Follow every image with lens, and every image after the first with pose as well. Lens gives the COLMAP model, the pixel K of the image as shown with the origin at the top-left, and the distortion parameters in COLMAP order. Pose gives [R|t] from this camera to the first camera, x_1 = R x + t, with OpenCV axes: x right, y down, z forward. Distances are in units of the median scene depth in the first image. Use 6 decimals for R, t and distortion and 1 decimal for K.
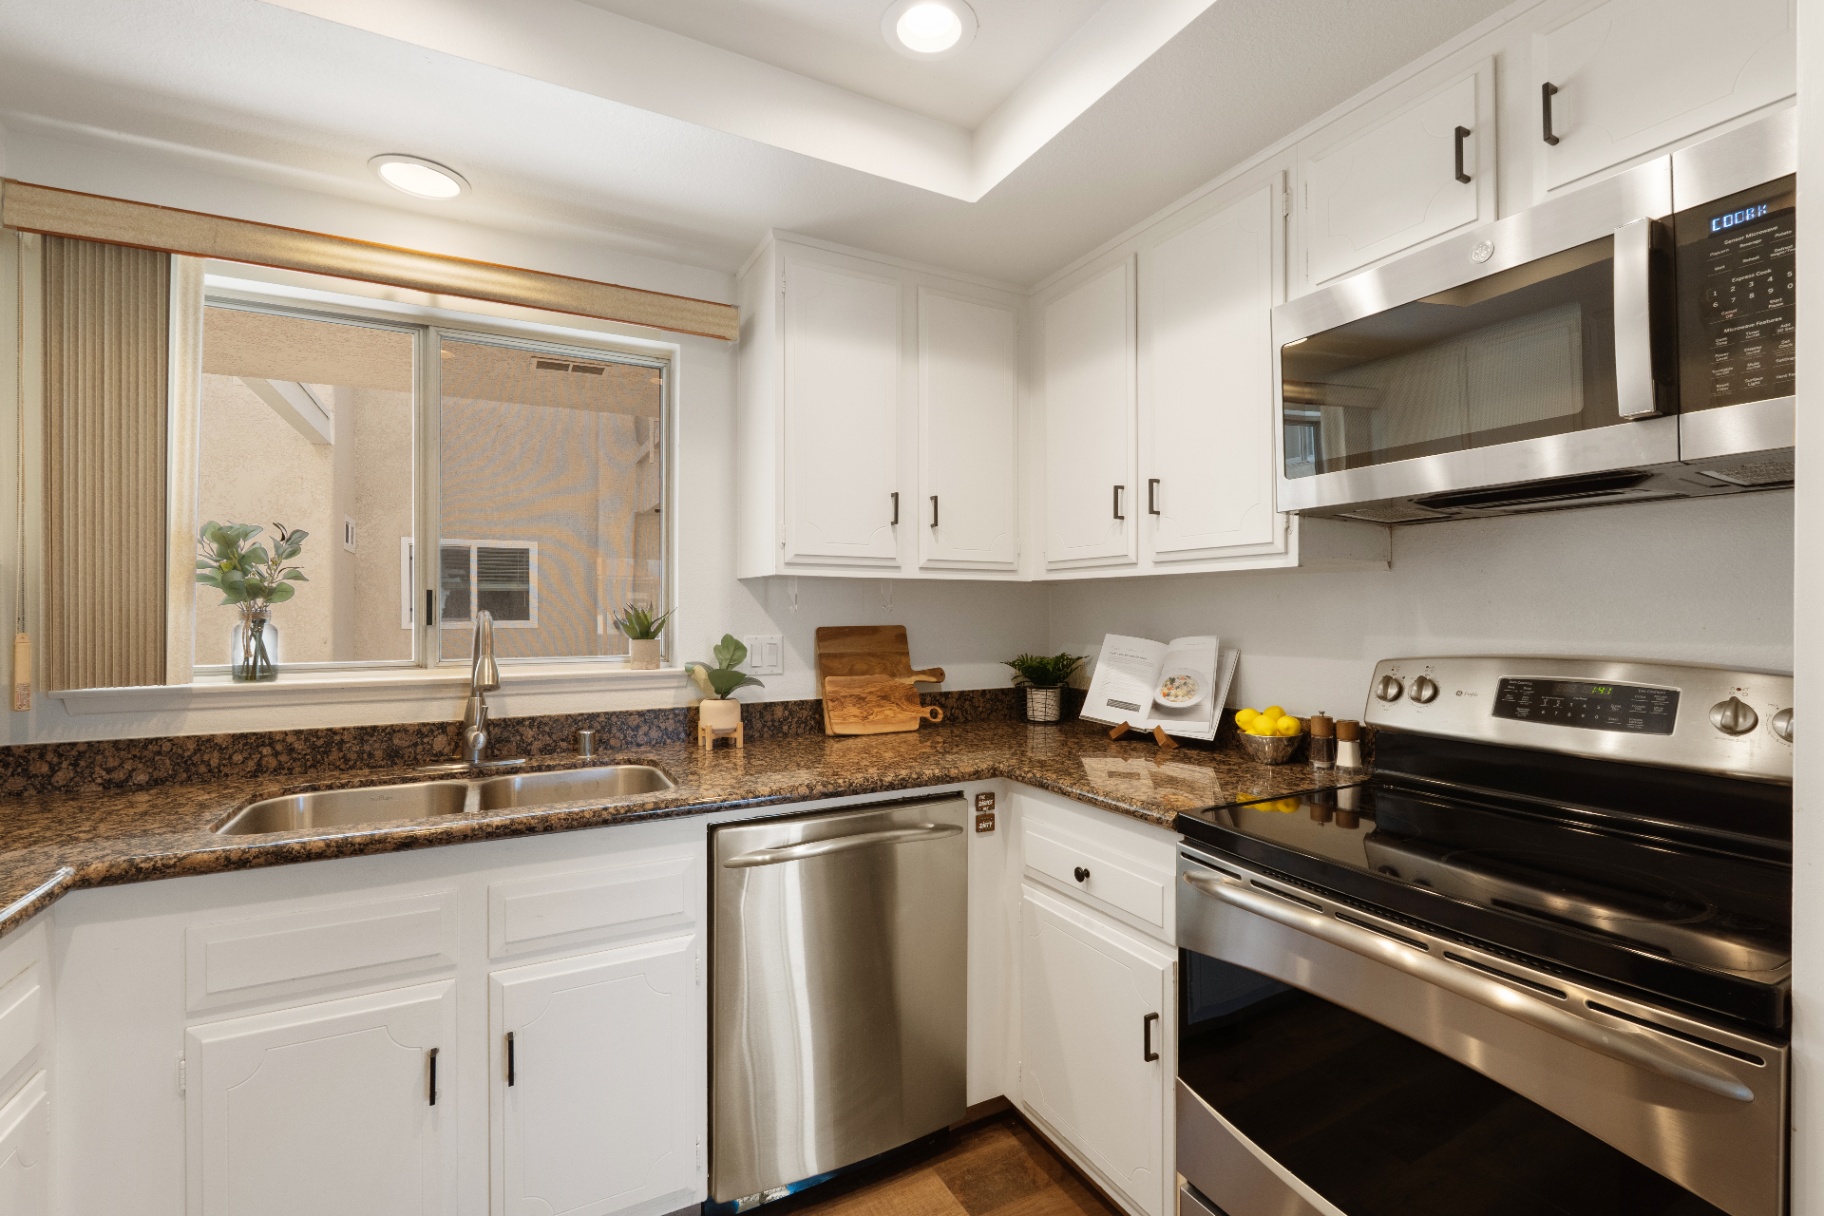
lens RADIAL K [[803.4, 0, 912.5], [0, 803.4, 613.0], [0, 0, 1]] dist [-0.001145, 0.000005]
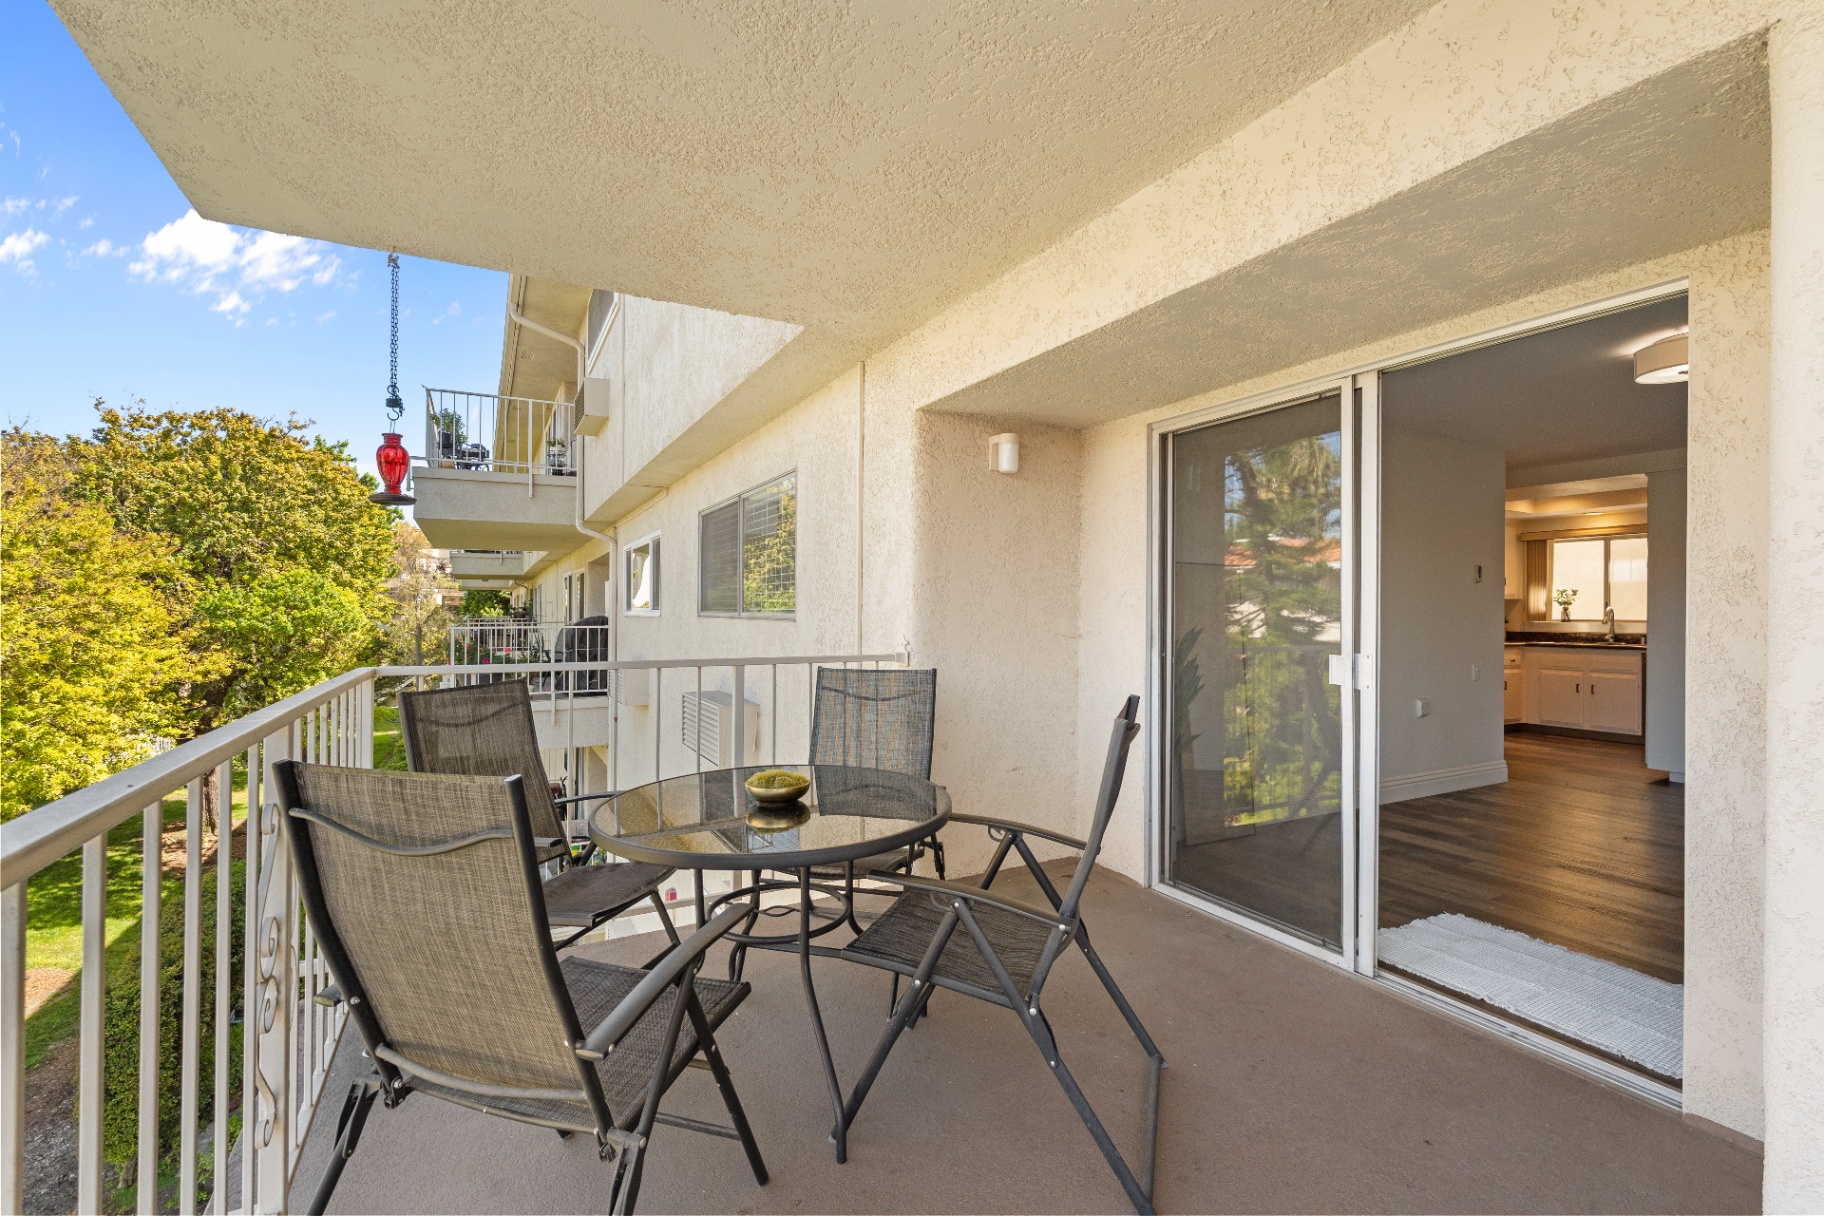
lens RADIAL K [[801.9, 0, 911.9], [0, 801.9, 609.0], [0, 0, 1]] dist [-0.000920, 0.000125]
pose [[-0.001940, -0.005535, -0.999983, 3.547014], [-0.013185, 0.999898, -0.005509, 0.075513], [0.999911, 0.013174, -0.002012, -2.588267]]
